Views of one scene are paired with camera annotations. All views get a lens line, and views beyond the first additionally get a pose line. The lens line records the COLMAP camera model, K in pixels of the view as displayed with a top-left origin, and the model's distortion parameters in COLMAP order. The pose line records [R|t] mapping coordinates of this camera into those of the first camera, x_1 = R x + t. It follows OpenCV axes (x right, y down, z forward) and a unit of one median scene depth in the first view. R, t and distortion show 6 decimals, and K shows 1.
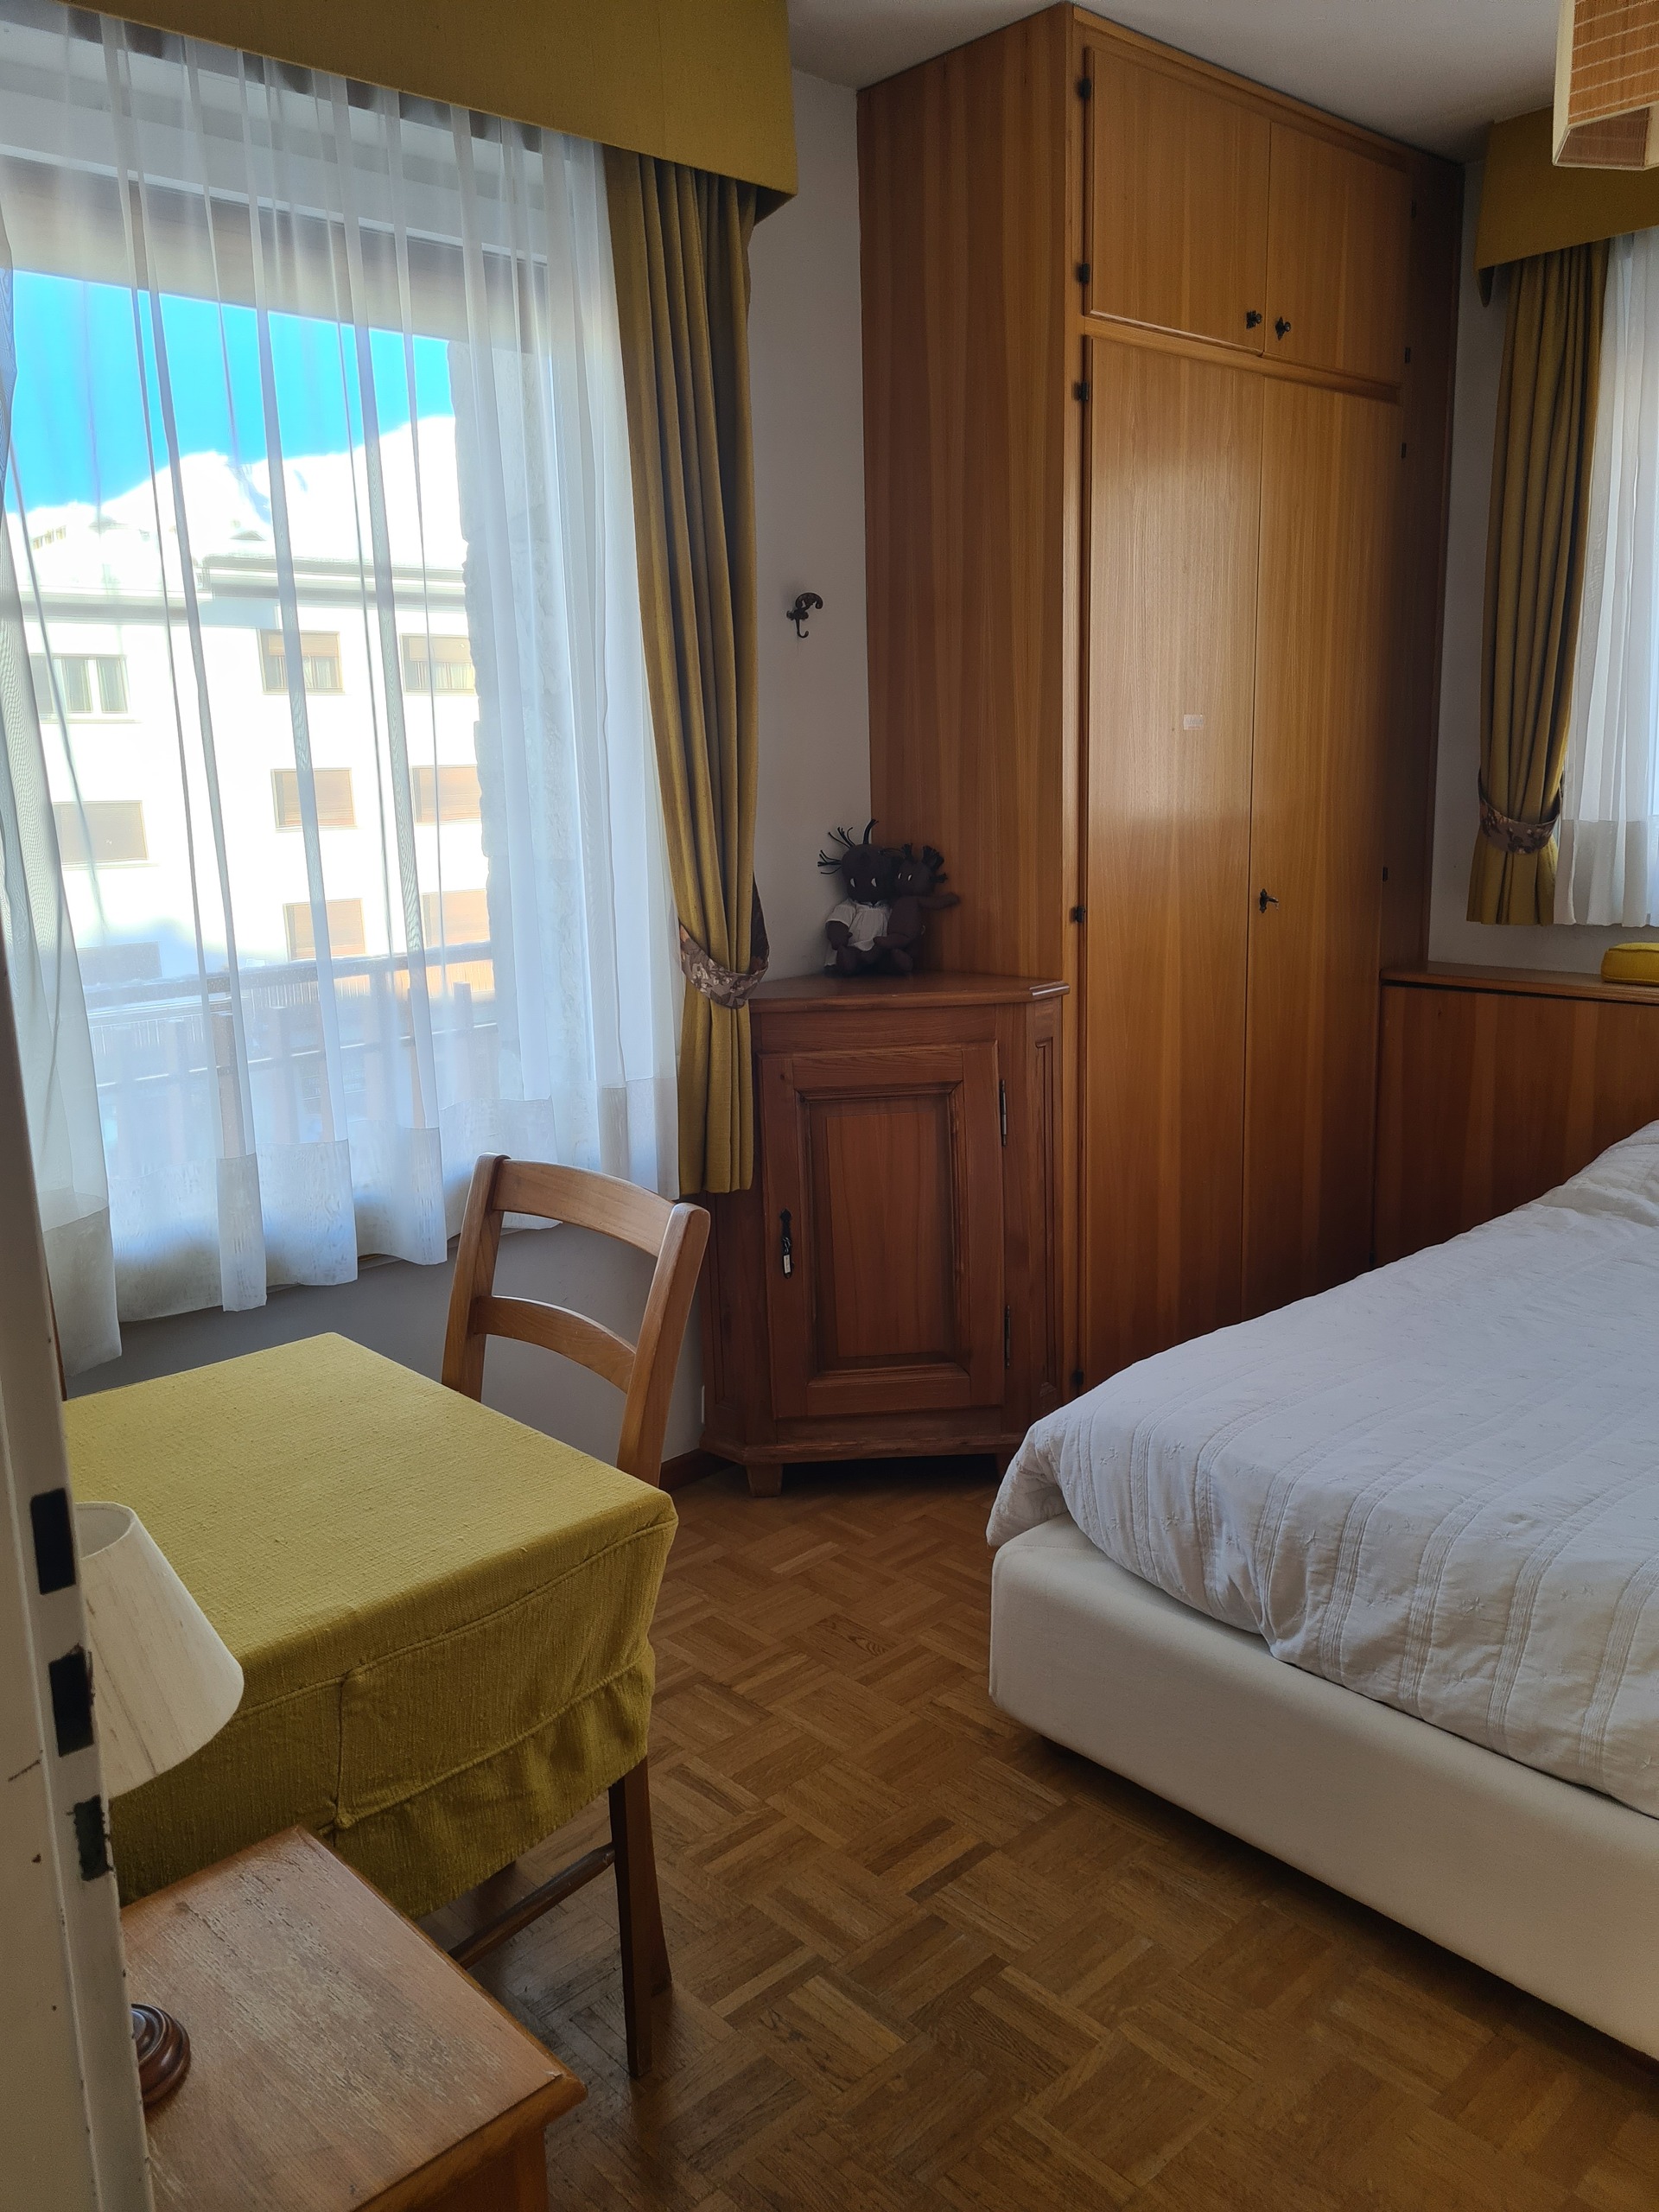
lens RADIAL K [[1641.4, 0, 821.3], [0, 1641.4, 1056.5], [0, 0, 1]] dist [0.065953, -0.053191]
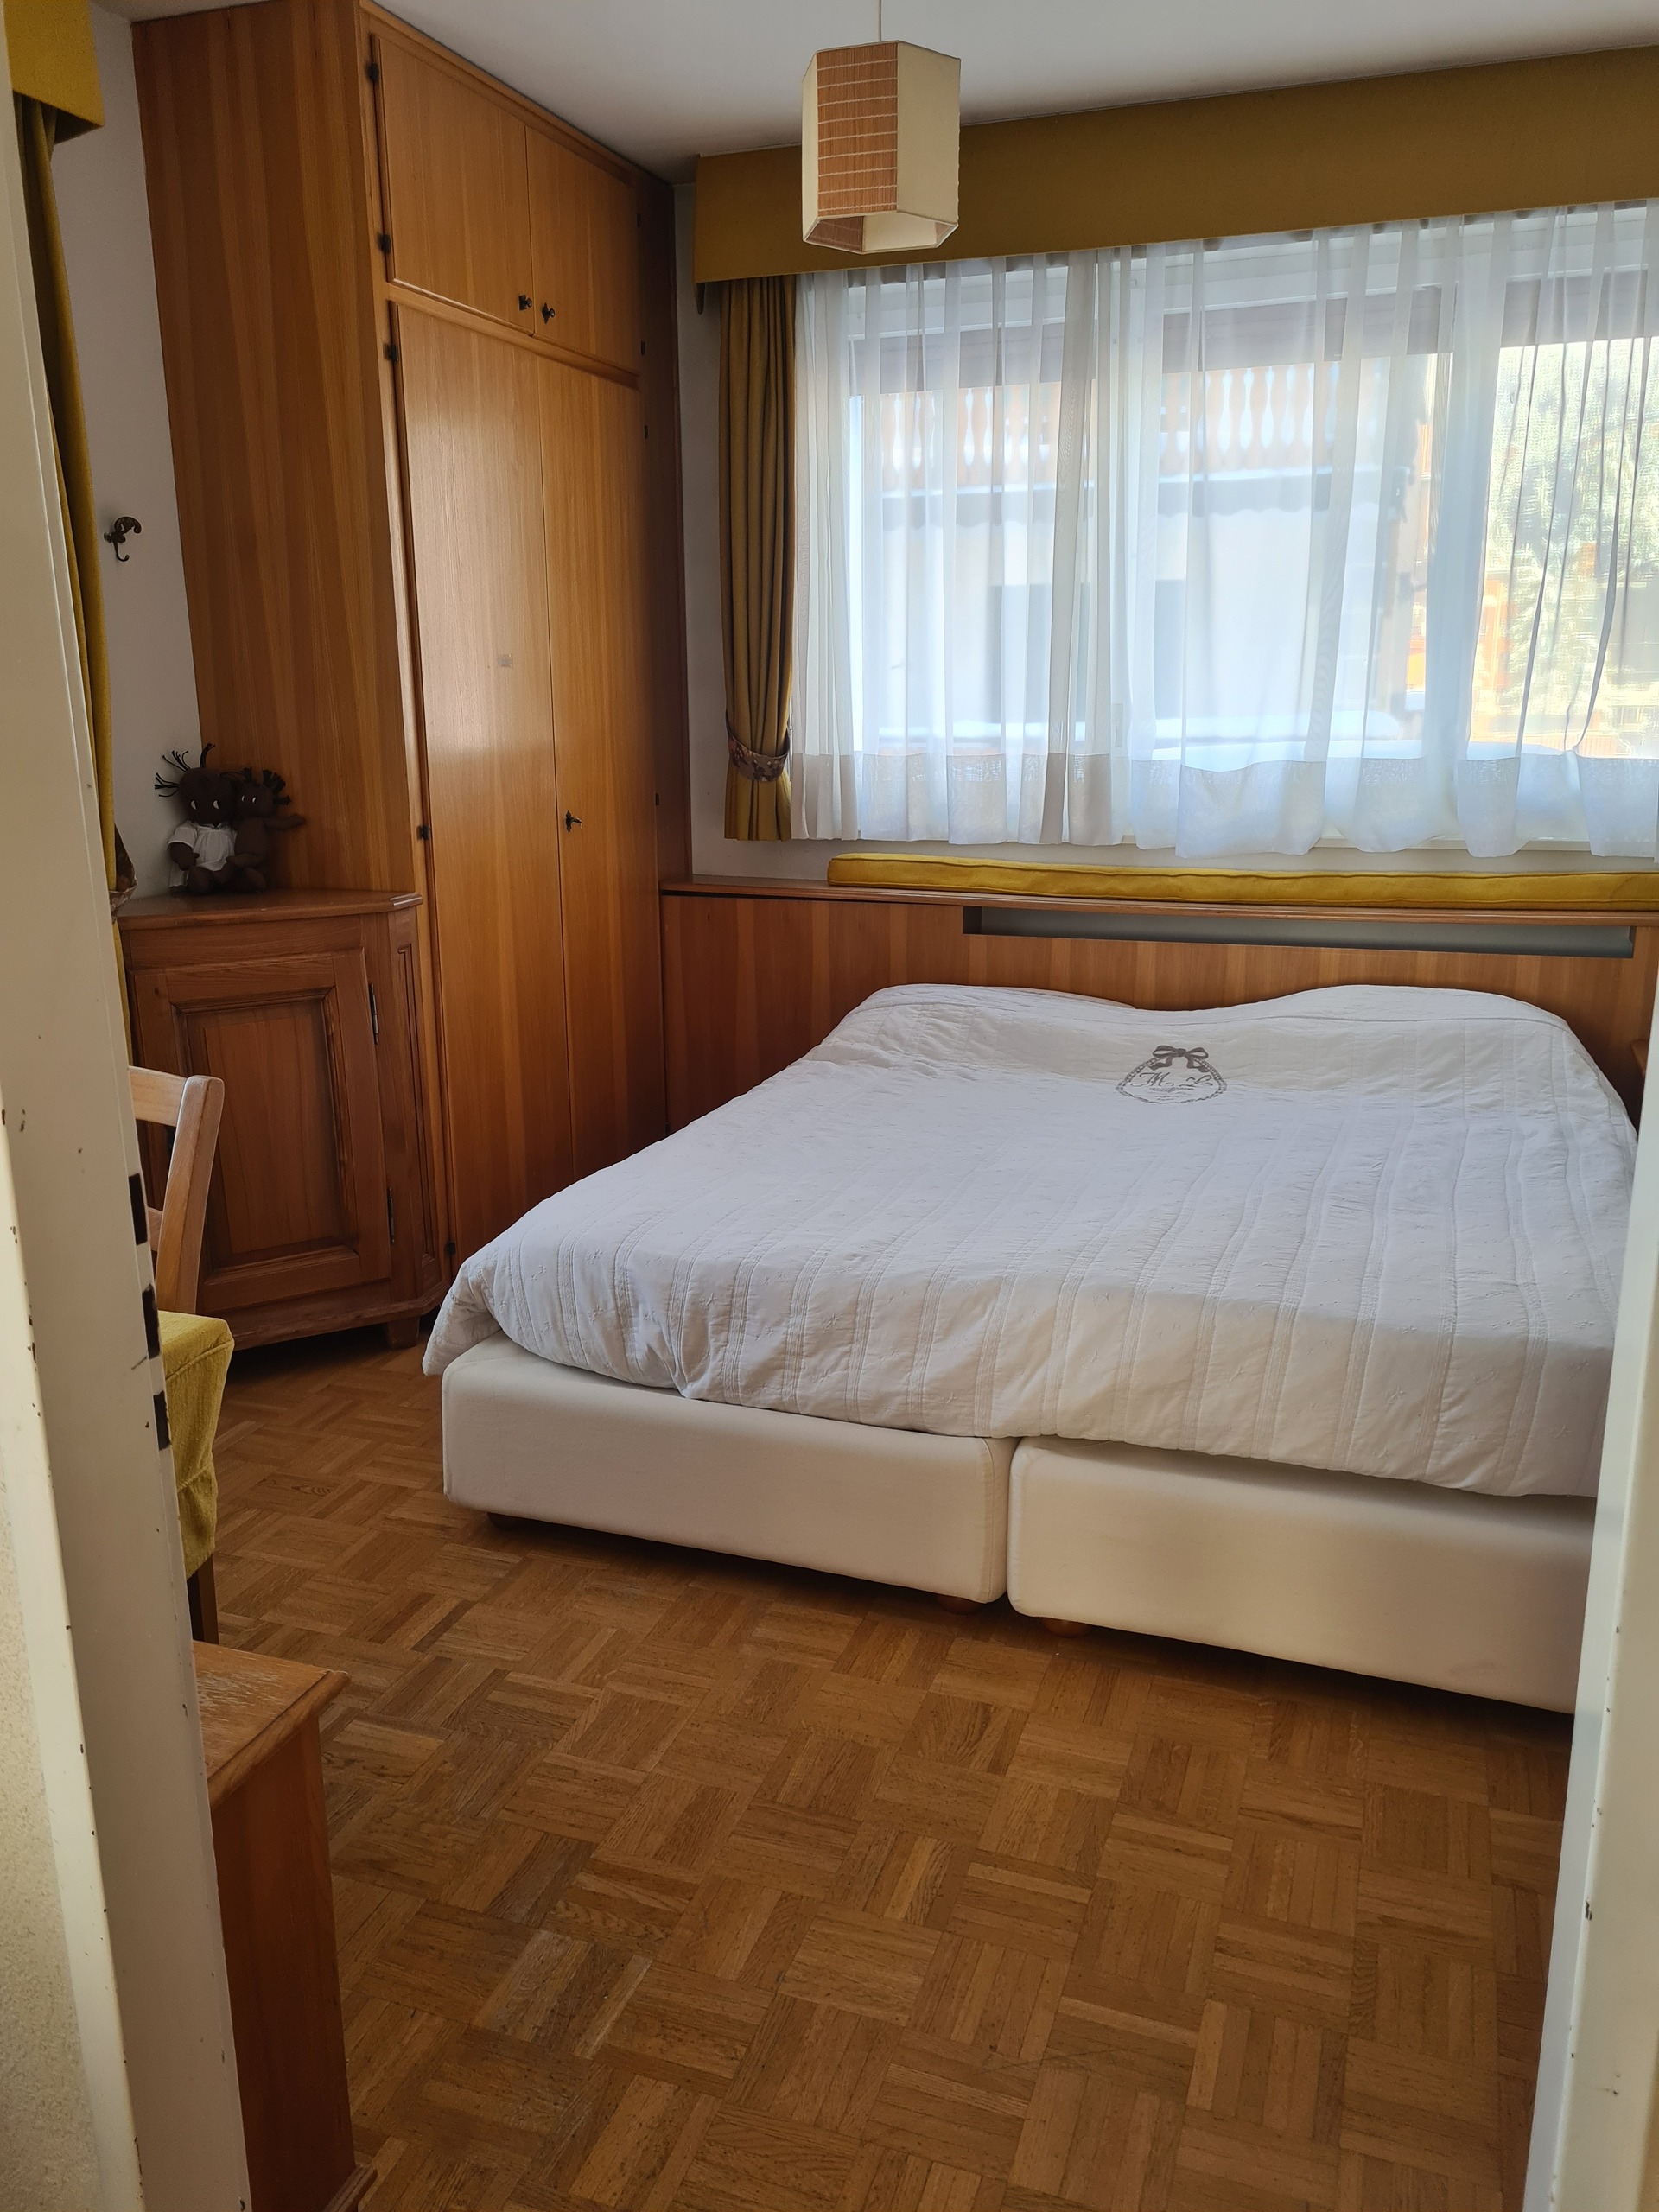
lens RADIAL K [[1641.4, 0, 821.3], [0, 1641.4, 1056.5], [0, 0, 1]] dist [0.065953, -0.053191]
pose [[0.888817, -0.076863, 0.451769, -0.125299], [0.061188, 0.996911, 0.049231, 0.027137], [-0.454158, -0.016115, 0.890775, -0.118996]]
